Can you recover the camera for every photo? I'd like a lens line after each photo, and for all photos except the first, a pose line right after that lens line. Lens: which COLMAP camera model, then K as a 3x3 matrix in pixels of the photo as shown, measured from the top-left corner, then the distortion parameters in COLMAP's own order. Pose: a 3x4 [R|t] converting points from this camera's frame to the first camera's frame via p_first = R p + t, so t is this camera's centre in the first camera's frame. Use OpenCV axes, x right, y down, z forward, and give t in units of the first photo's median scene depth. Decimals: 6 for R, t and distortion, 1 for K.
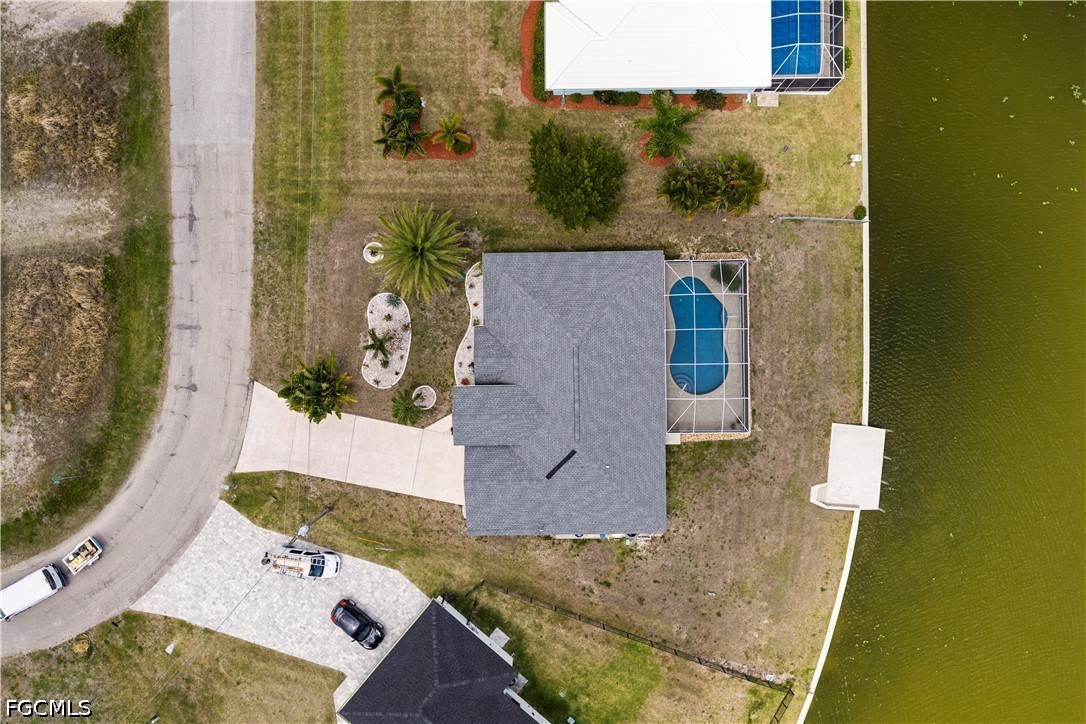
lens RADIAL K [[898.4, 0, 543.0], [0, 898.4, 362.0], [0, 0, 1]] dist [0.024318, -0.048728]
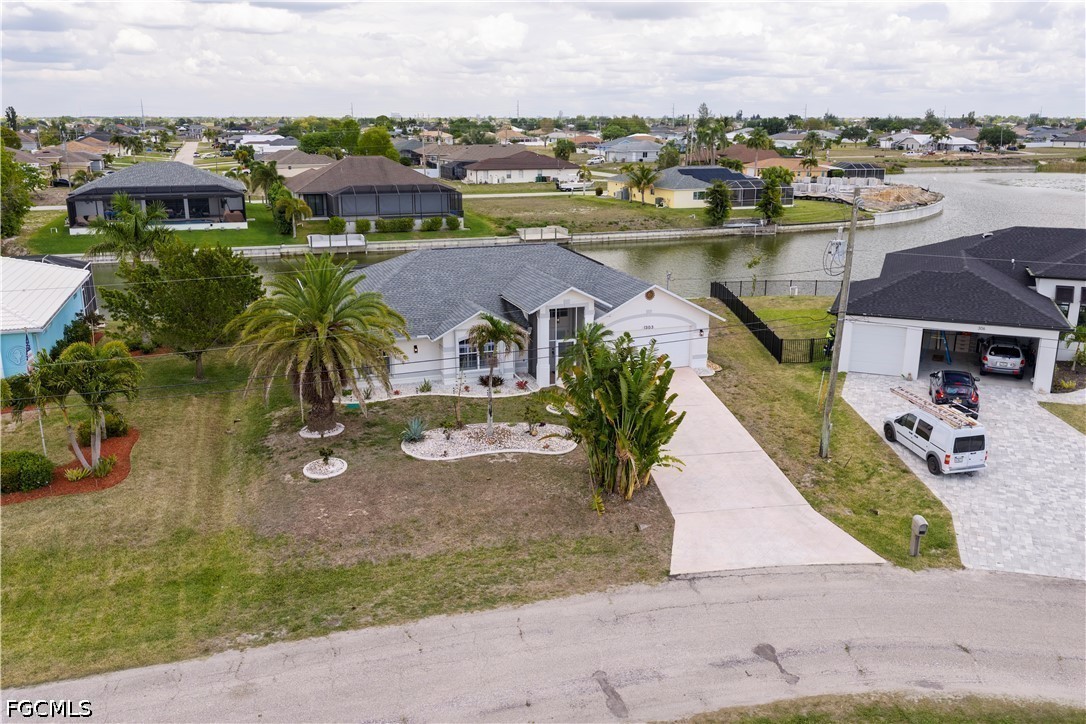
lens RADIAL K [[898.4, 0, 543.0], [0, 898.4, 362.0], [0, 0, 1]] dist [0.024318, -0.048728]
pose [[-0.313025, -0.251578, 0.915819, -0.653990], [0.949744, -0.081551, 0.302218, -0.150231], [-0.001345, 0.964395, 0.264463, 0.798914]]
